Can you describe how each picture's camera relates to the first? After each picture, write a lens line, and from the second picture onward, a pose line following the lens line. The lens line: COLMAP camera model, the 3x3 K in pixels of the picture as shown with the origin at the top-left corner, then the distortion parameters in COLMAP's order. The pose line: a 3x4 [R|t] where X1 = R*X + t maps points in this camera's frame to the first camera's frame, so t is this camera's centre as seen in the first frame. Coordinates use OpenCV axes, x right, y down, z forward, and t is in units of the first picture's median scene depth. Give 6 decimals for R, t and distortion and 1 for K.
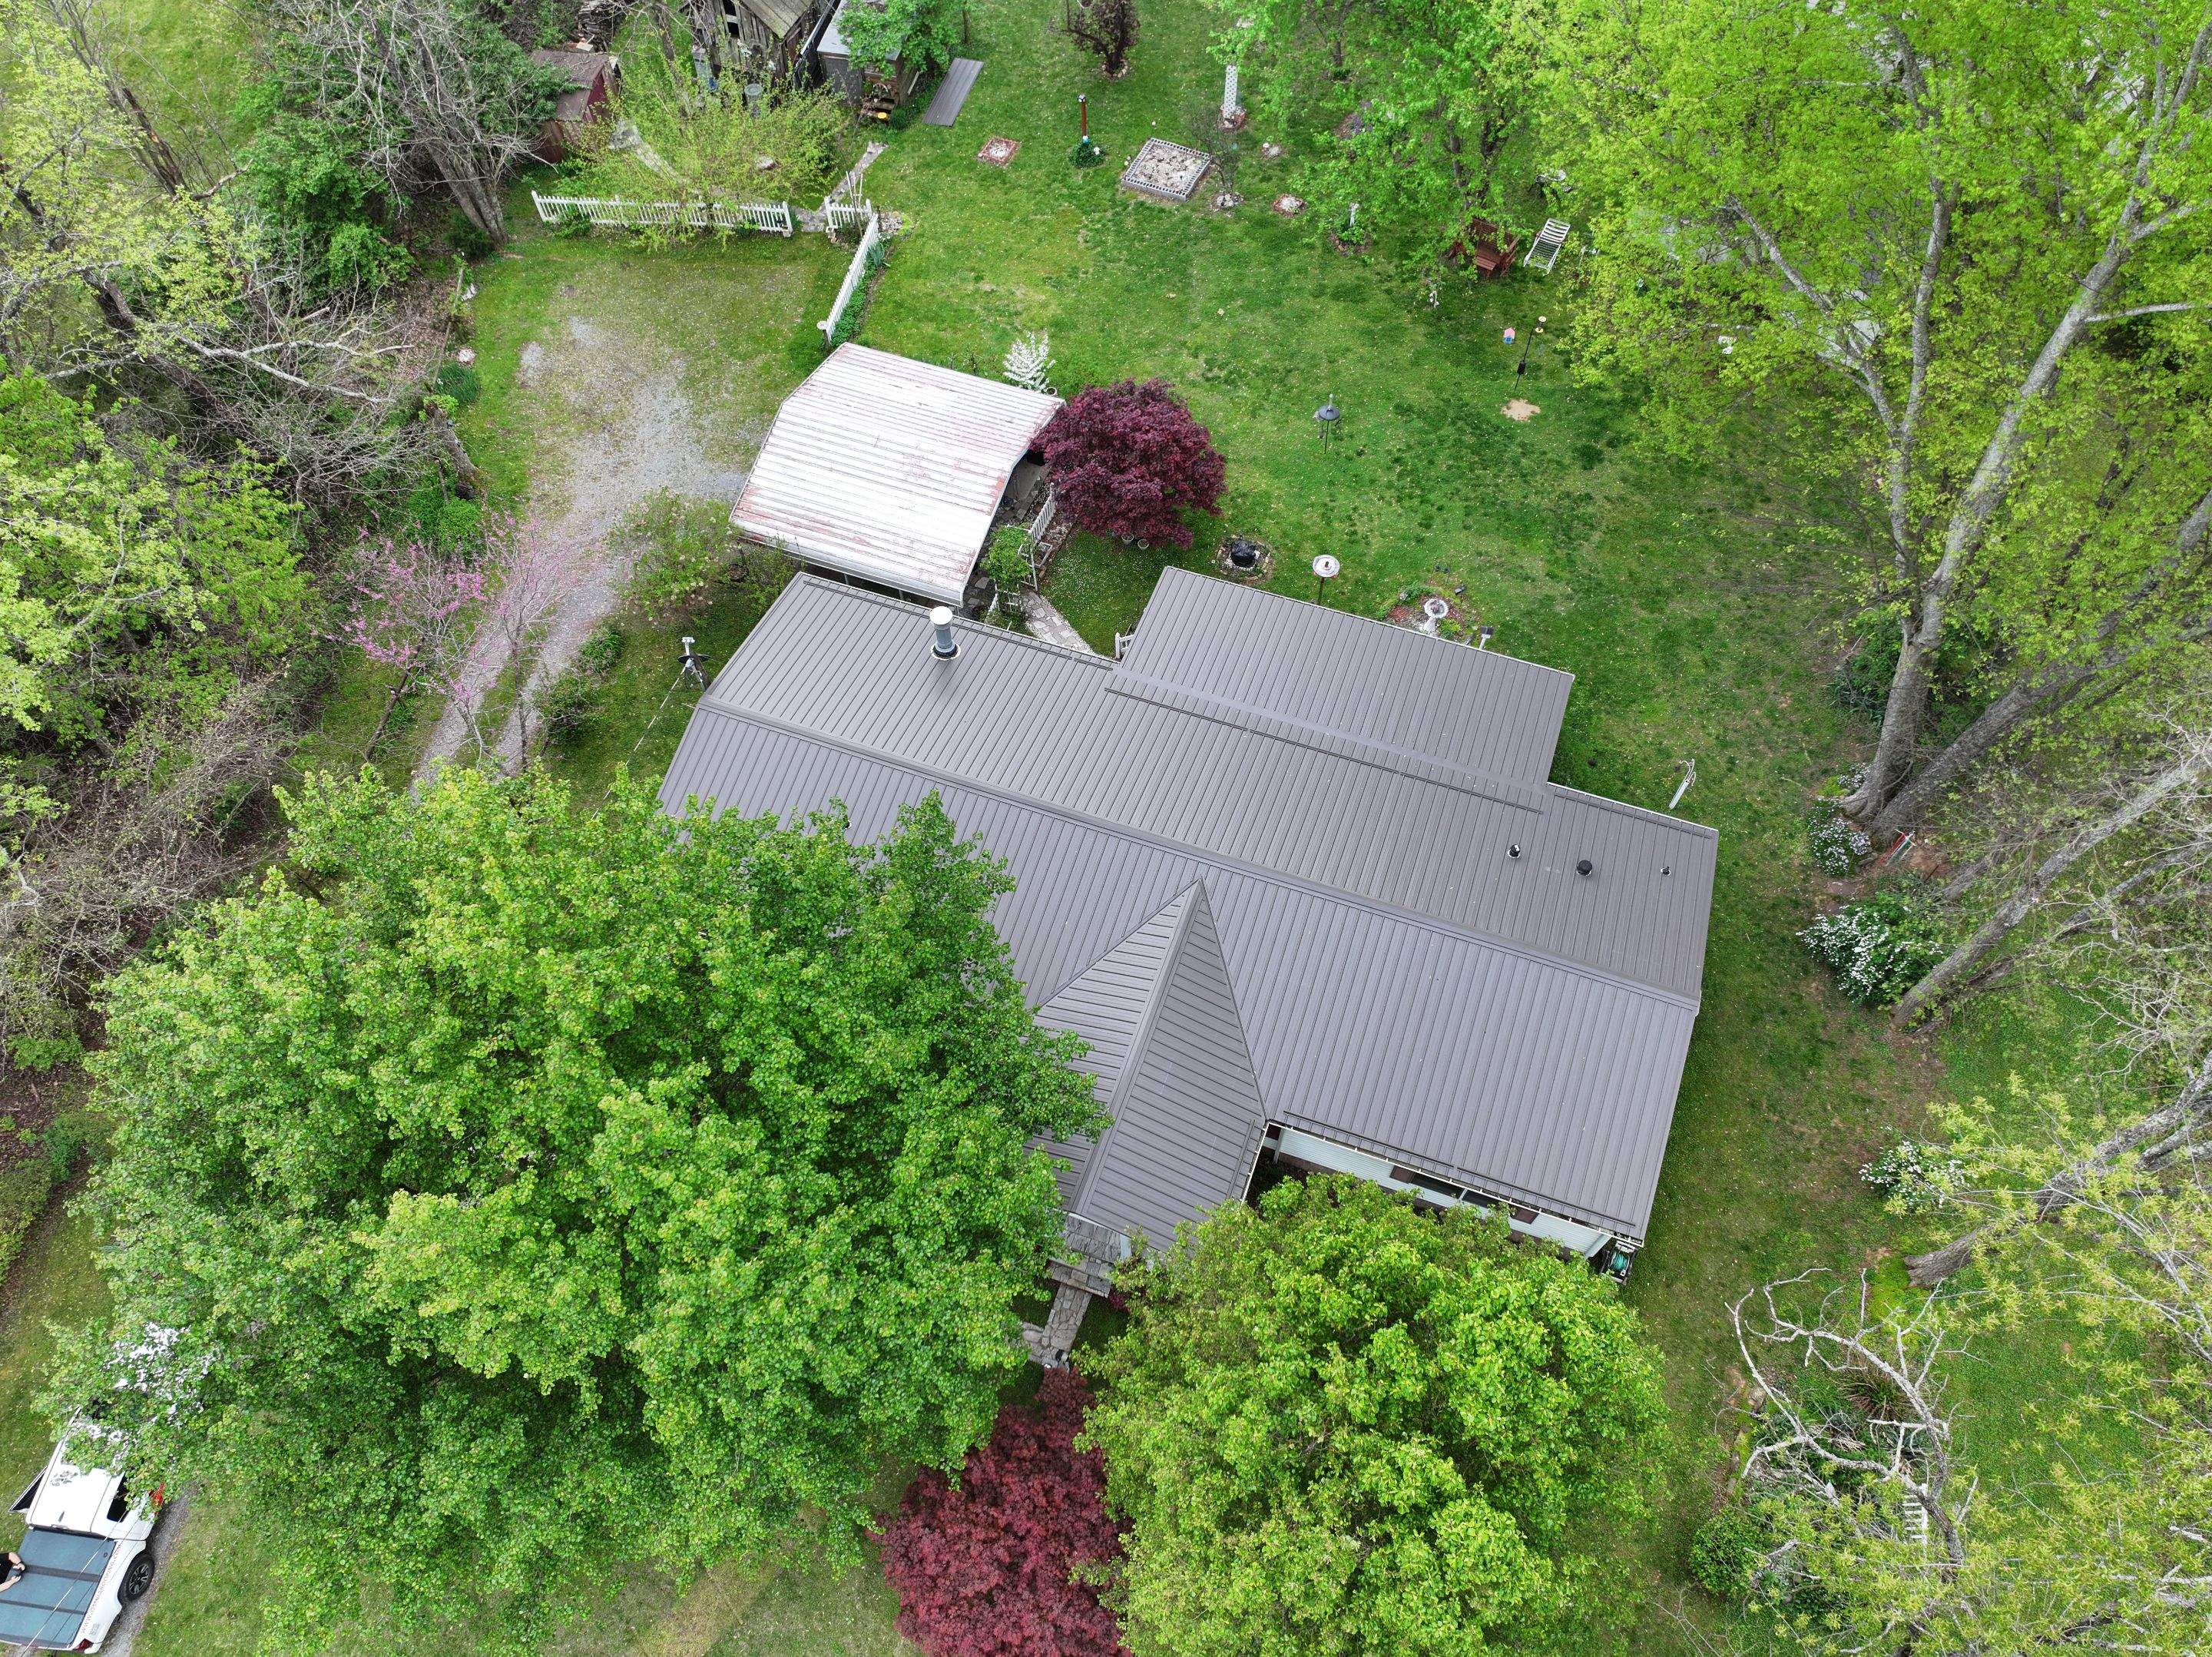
lens RADIAL K [[1555.0, 0, 1110.9], [0, 1555.0, 828.3], [0, 0, 1]] dist [0.007663, 0.001698]
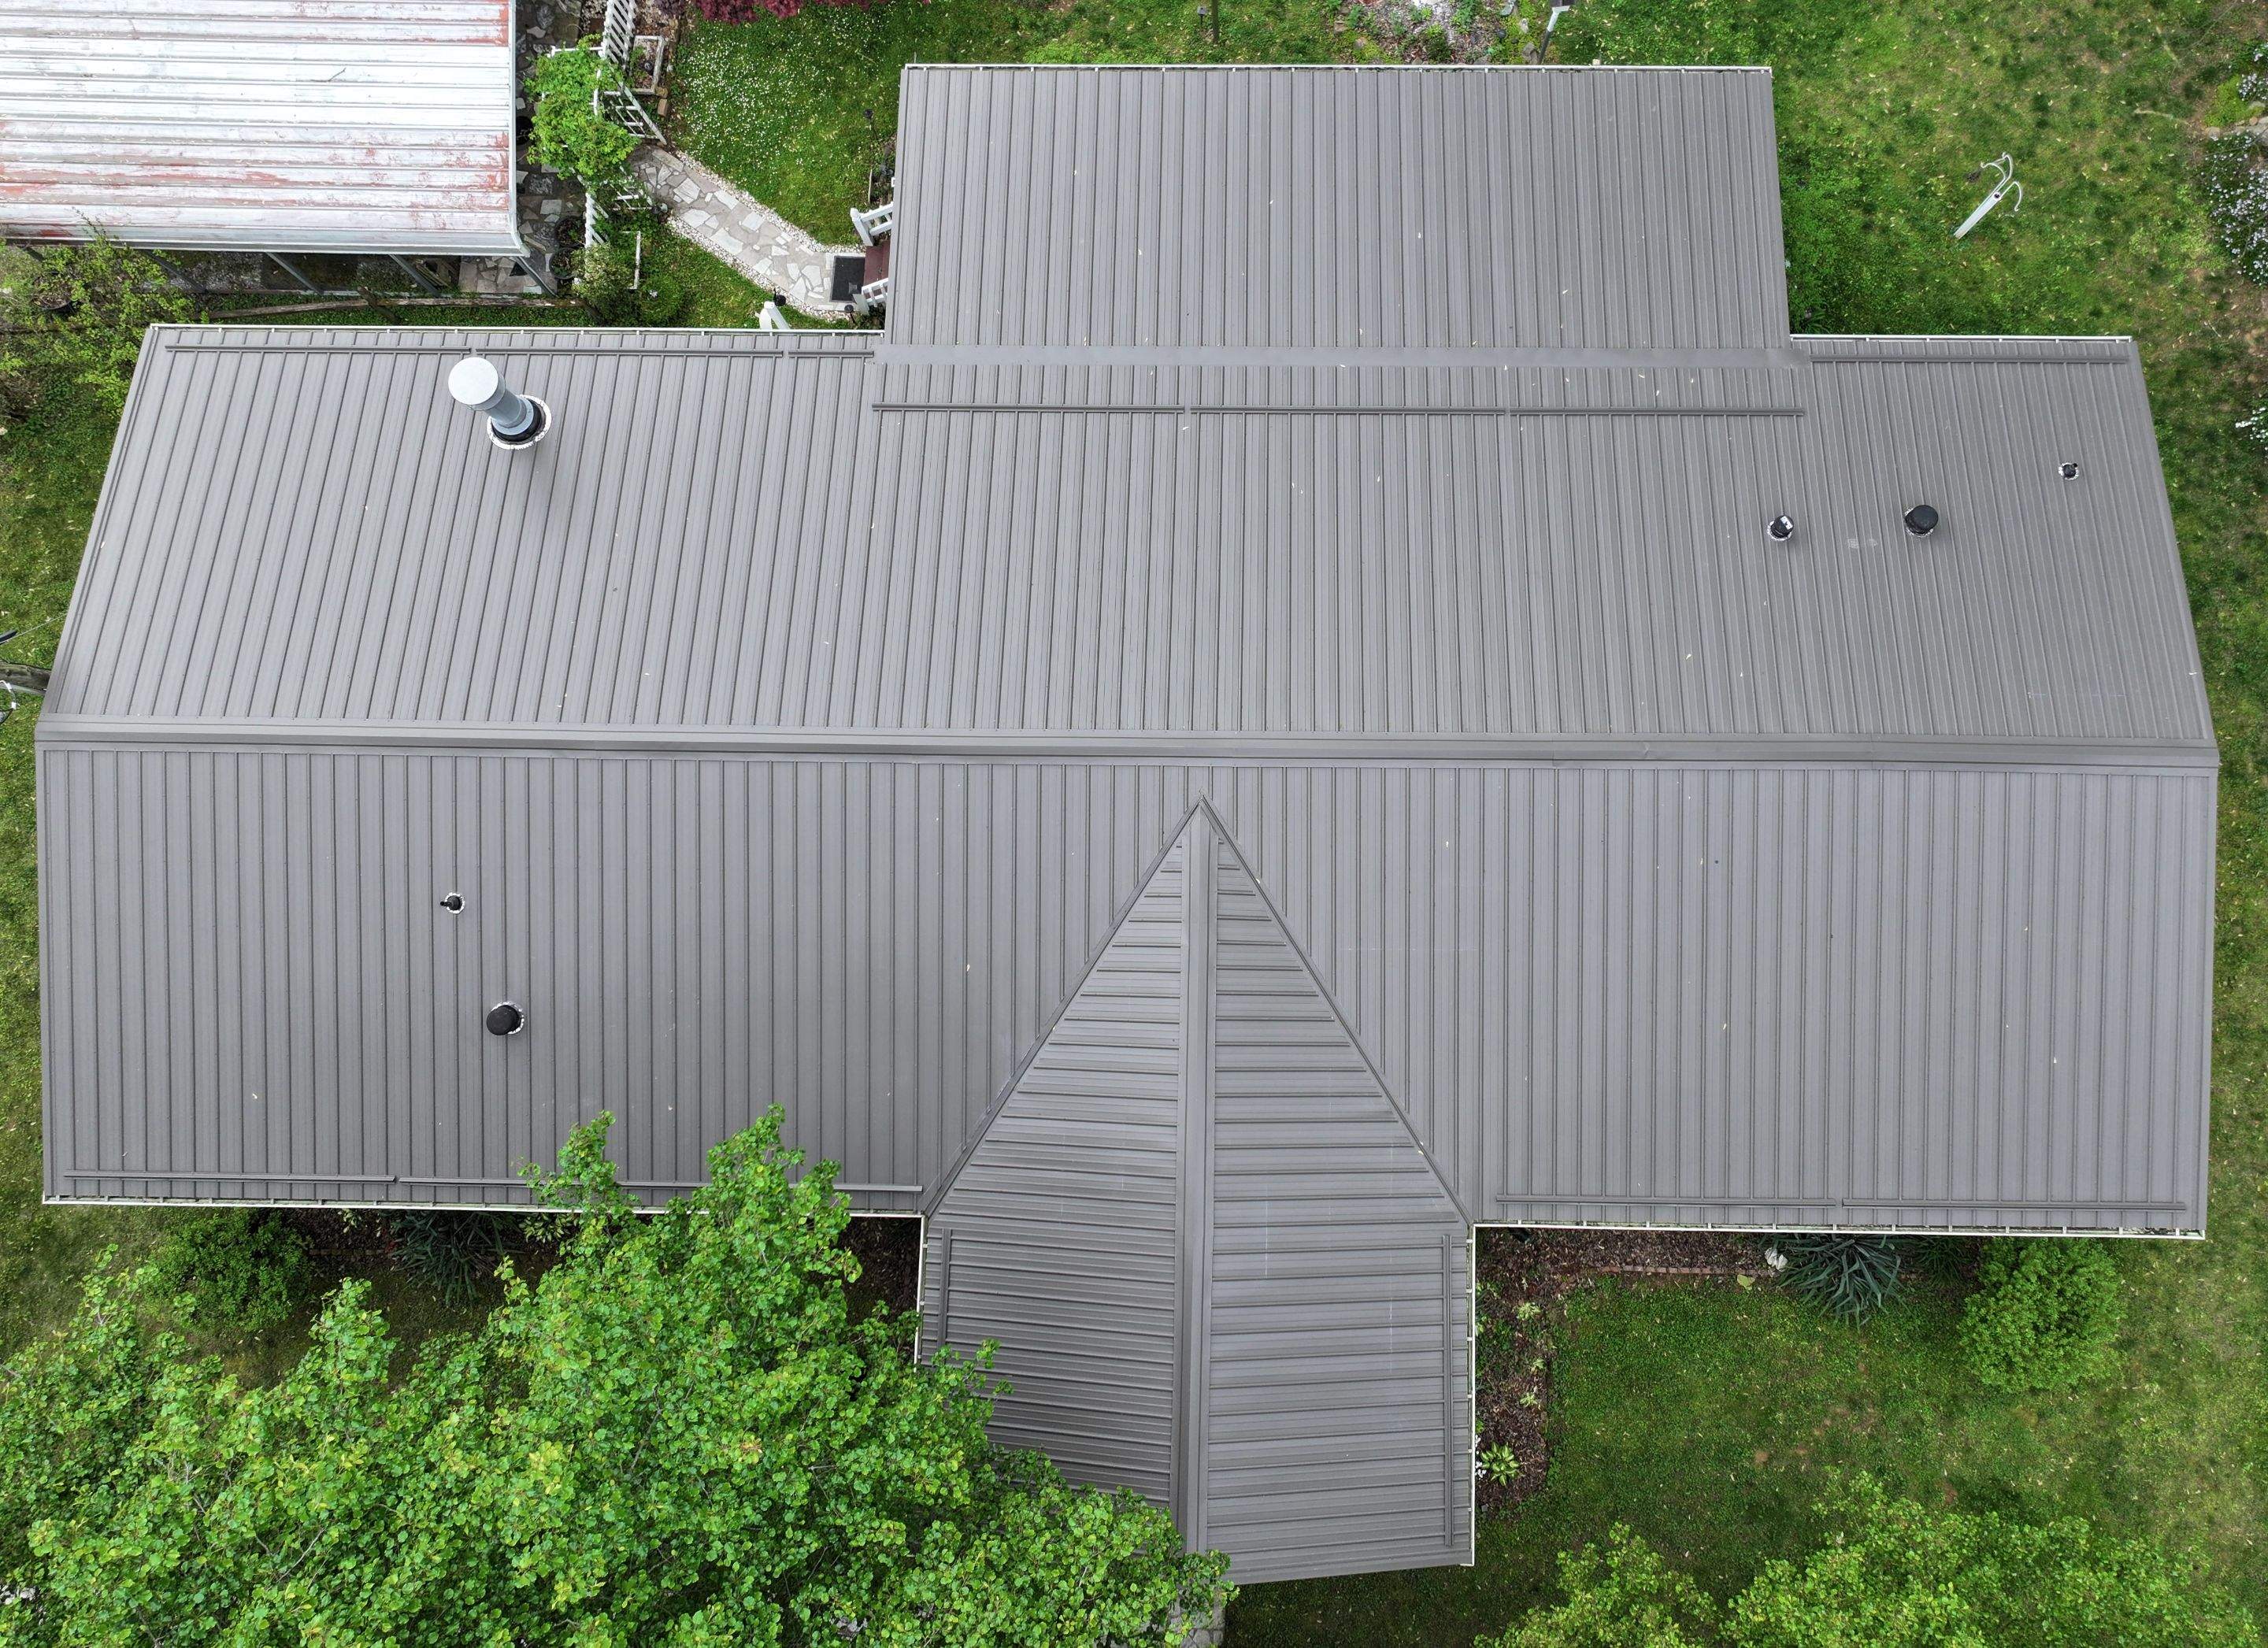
lens RADIAL K [[1843.9, 0, 1210.9], [0, 1843.9, 661.5], [0, 0, 1]] dist [0.004817, 0.005162]
pose [[0.946503, -0.318399, 0.052491, 0.035067], [0.282341, 0.895871, 0.343072, -0.163328], [-0.156259, -0.309899, 0.937841, 0.378772]]
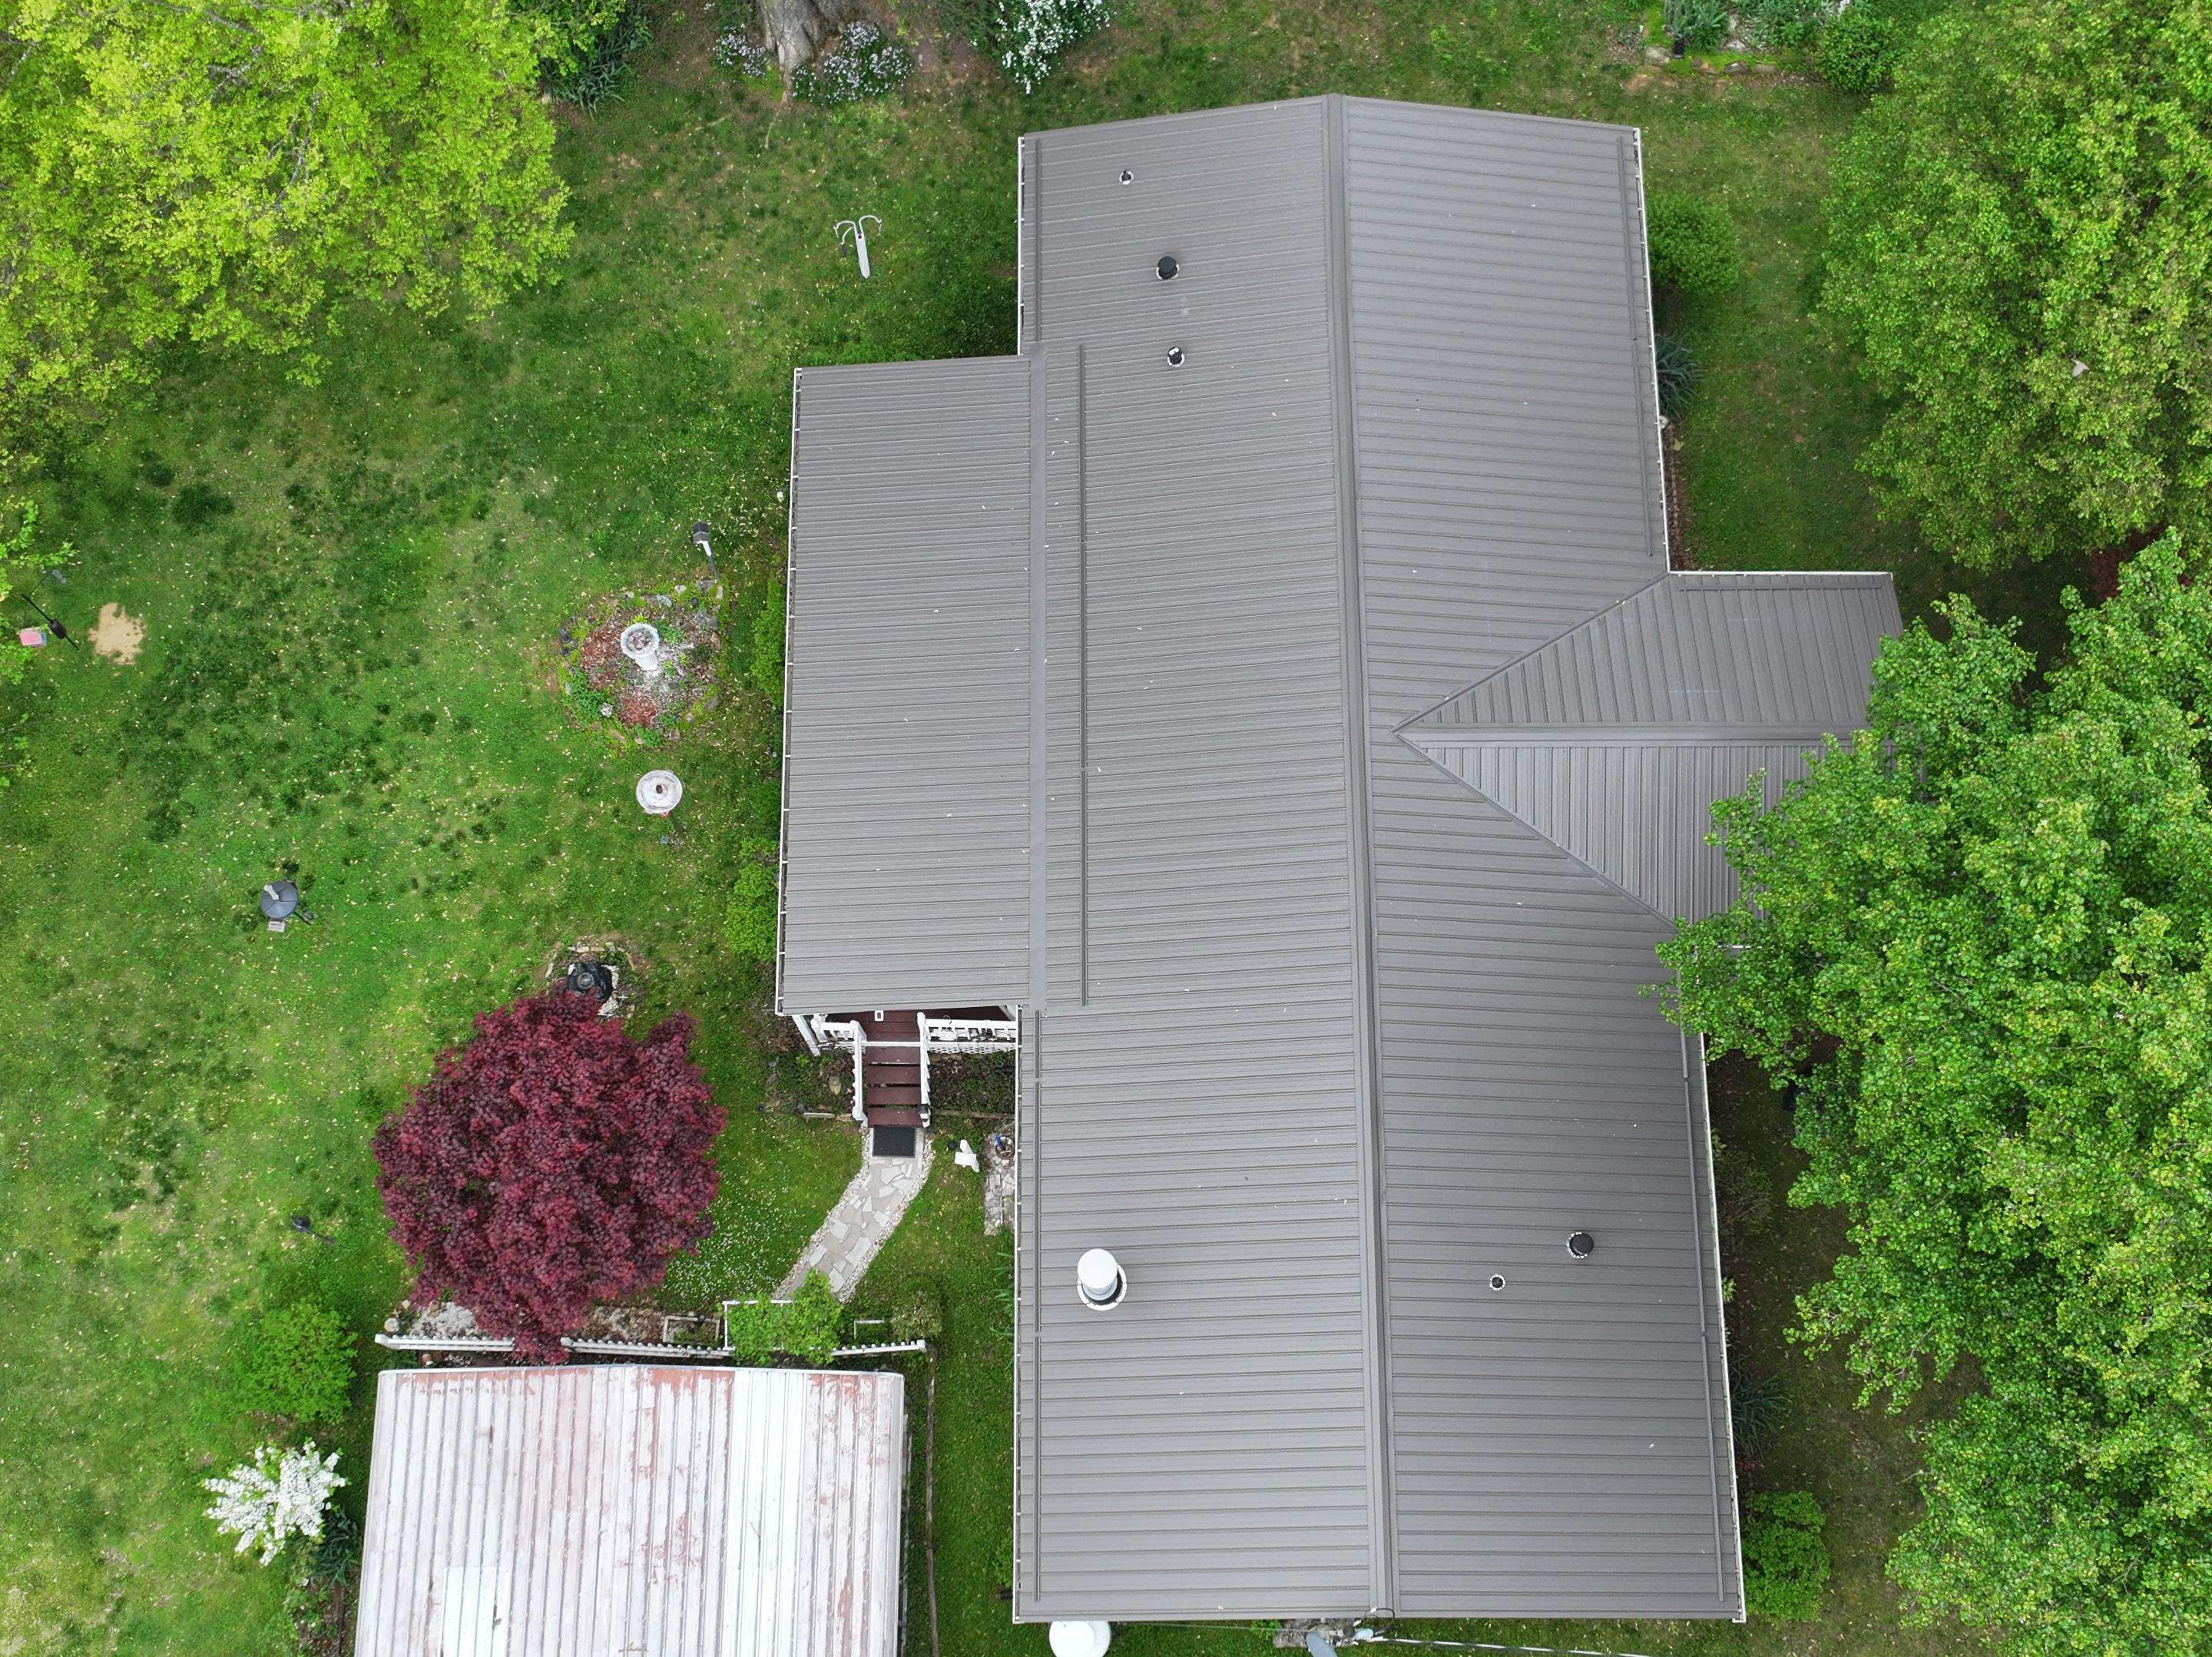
lens RADIAL K [[2746.5, 0, 1116.5], [0, 2746.5, 837.0], [0, 0, 1]] dist [0.001475, 0.000000]
pose [[-0.341164, -0.892904, 0.293820, -0.232976], [0.822309, -0.132054, 0.553506, -0.585034], [-0.455428, 0.430447, 0.779295, 0.118837]]
